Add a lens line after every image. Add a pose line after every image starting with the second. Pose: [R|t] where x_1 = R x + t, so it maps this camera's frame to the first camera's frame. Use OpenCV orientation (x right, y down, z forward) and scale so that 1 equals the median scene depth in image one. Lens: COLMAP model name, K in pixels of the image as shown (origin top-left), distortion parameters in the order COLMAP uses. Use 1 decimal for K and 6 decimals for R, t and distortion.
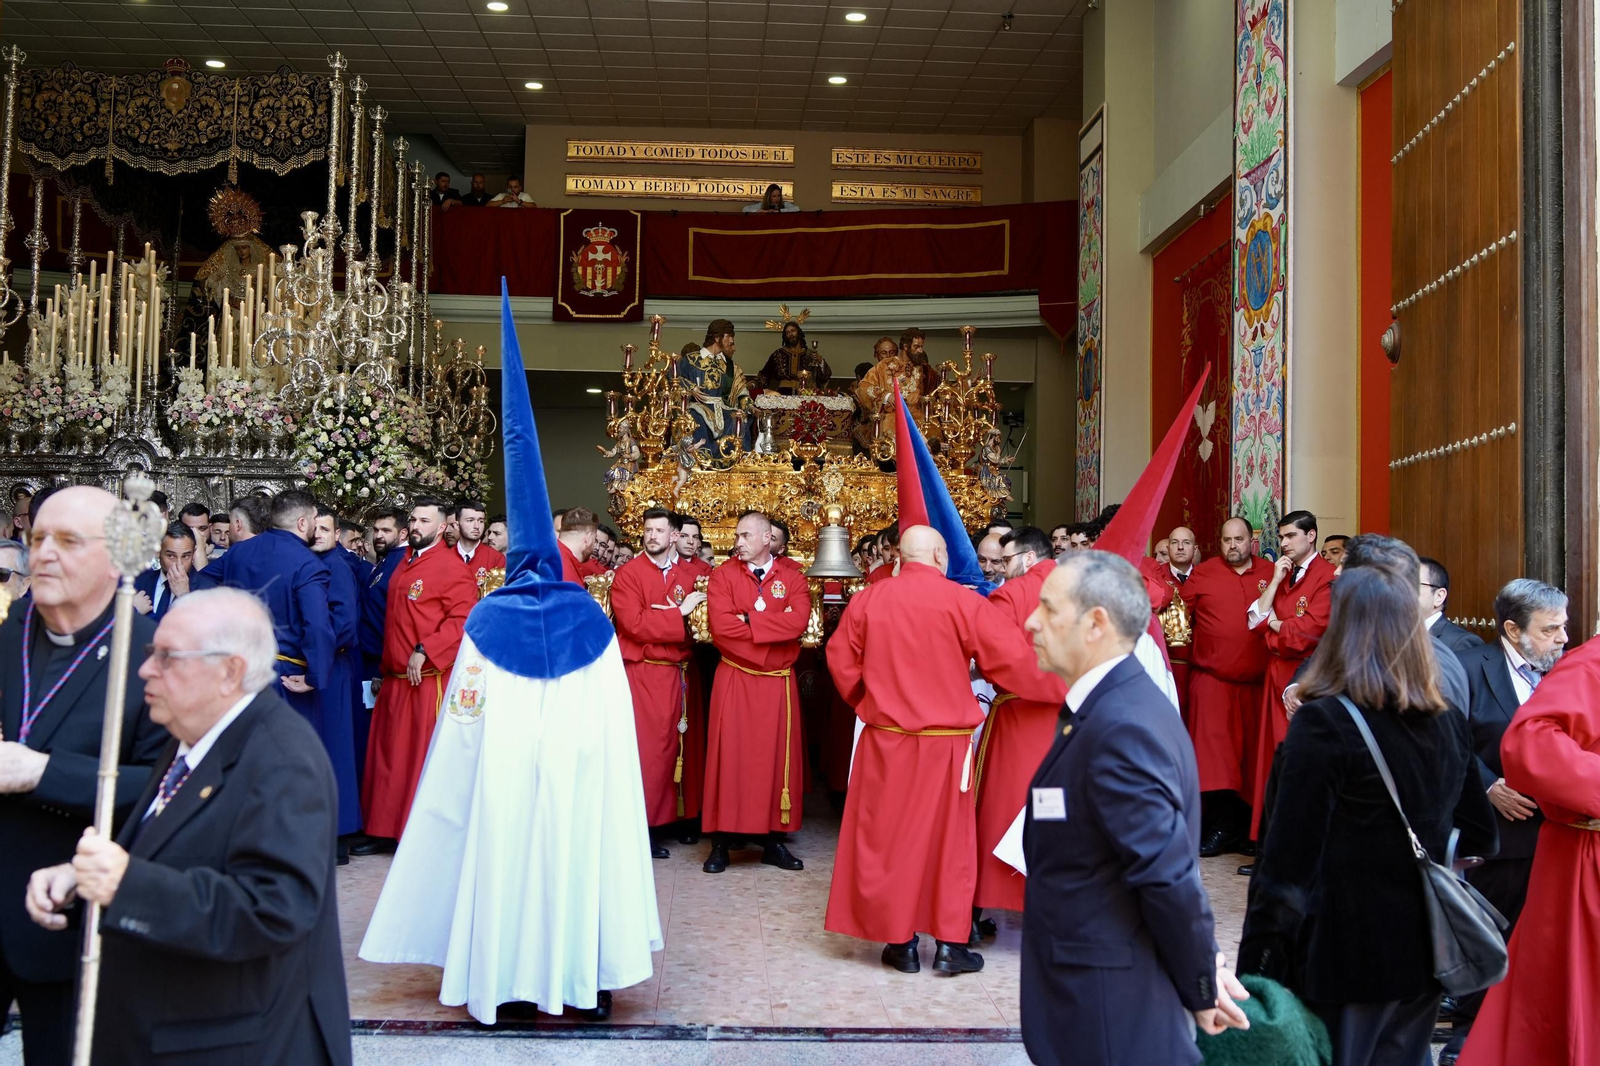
lens RADIAL K [[1505.6, 0, 801.5], [0, 1505.6, 502.1], [0, 0, 1]] dist [-0.050534, 0.000000]
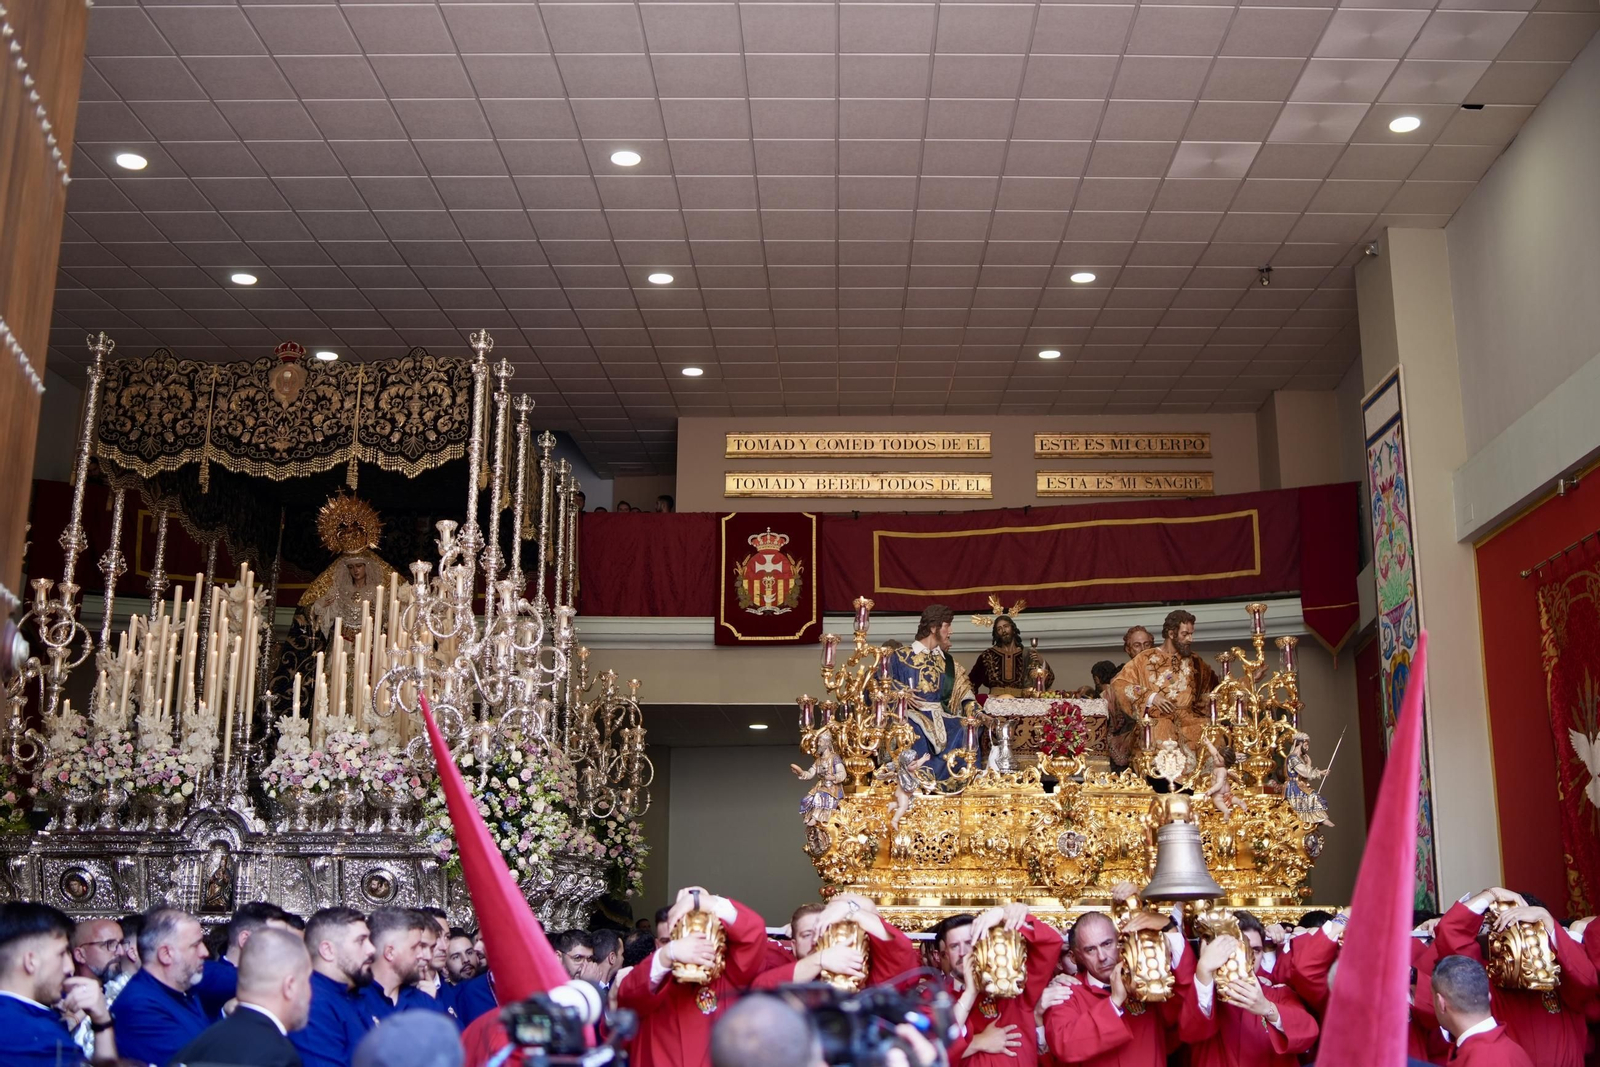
lens RADIAL K [[1639.2, 0, 862.0], [0, 1639.2, 500.2], [0, 0, 1]] dist [-0.067162, 0.000000]
pose [[0.998955, -0.029324, -0.035046, -0.070743], [0.021773, 0.979726, -0.199154, -0.023396], [0.040176, 0.198183, 0.979341, 0.137360]]
